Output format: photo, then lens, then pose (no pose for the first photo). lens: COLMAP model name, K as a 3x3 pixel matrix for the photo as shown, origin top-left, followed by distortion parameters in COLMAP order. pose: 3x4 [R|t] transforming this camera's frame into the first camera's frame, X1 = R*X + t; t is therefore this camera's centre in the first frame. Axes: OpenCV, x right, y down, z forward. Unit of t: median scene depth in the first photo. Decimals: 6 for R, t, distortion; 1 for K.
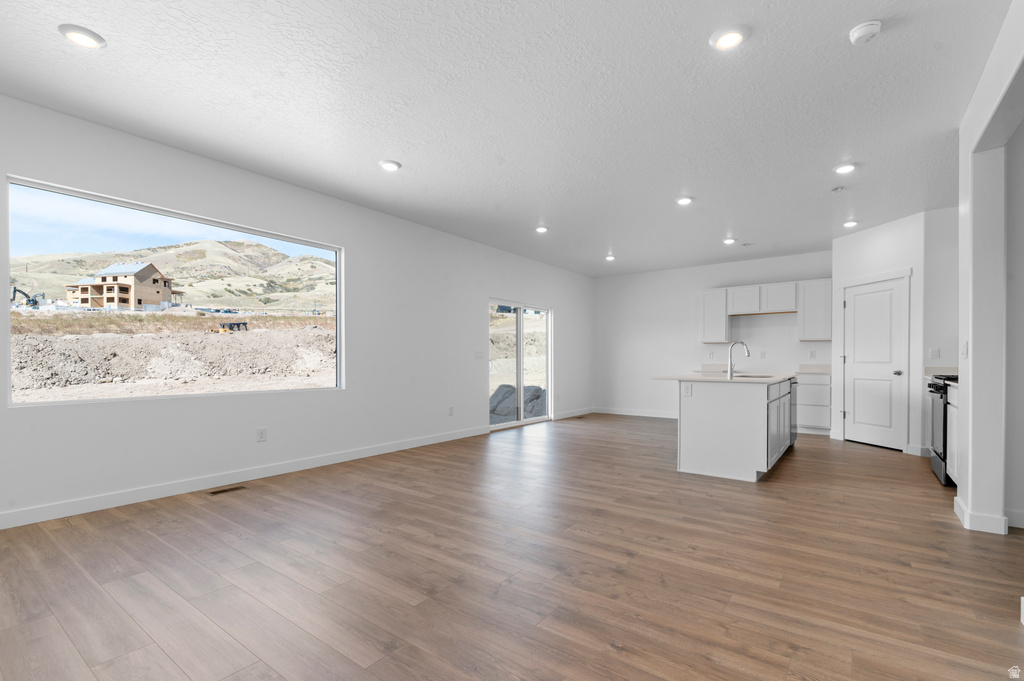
lens RADIAL K [[473.8, 0, 517.3], [0, 473.8, 358.4], [0, 0, 1]] dist [0.017931, -0.009528]
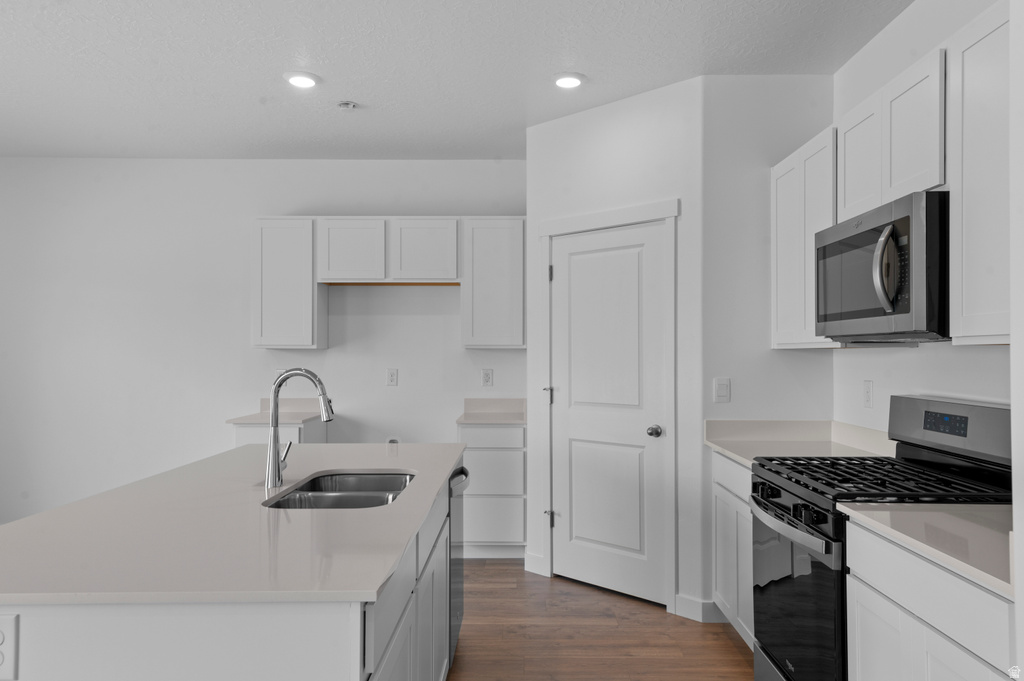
lens RADIAL K [[747.0, 0, 529.2], [0, 747.0, 351.0], [0, 0, 1]] dist [0.059309, -0.000970]
pose [[0.805639, -0.003200, 0.592398, 0.241522], [-0.000125, 0.999984, 0.005571, -0.041529], [-0.592406, -0.004562, 0.805626, 0.427615]]
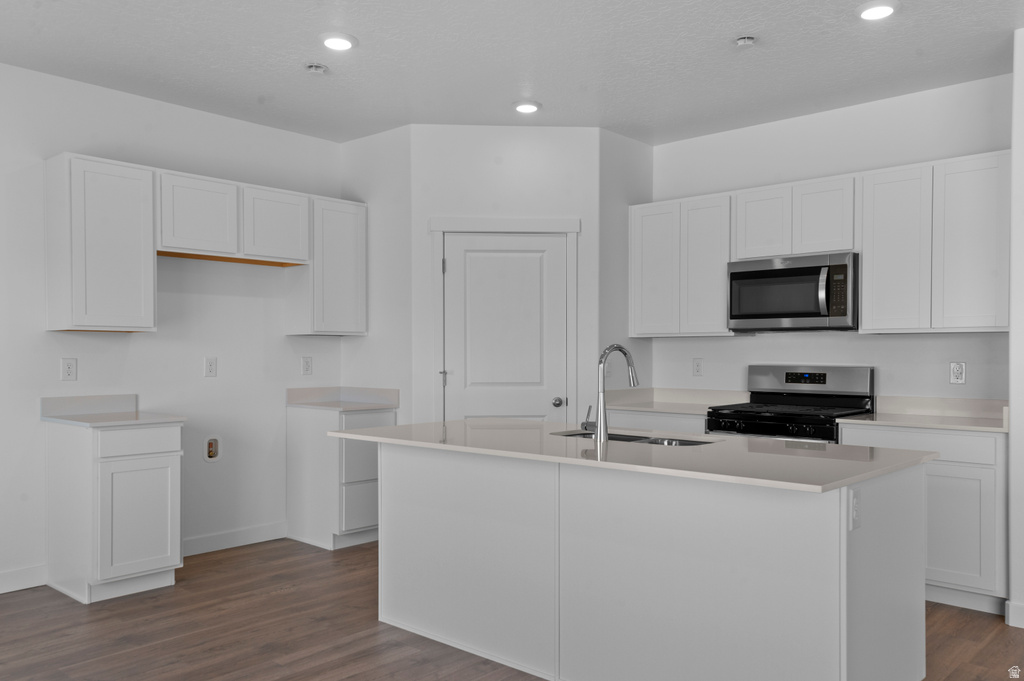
lens RADIAL K [[826.3, 0, 512.4], [0, 826.3, 365.6], [0, 0, 1]] dist [0.087720, 0.003004]
pose [[0.092048, -0.020982, 0.995533, -0.159588], [-0.006465, 0.999744, 0.021669, -0.028062], [-0.995734, -0.008430, 0.091889, 0.830685]]
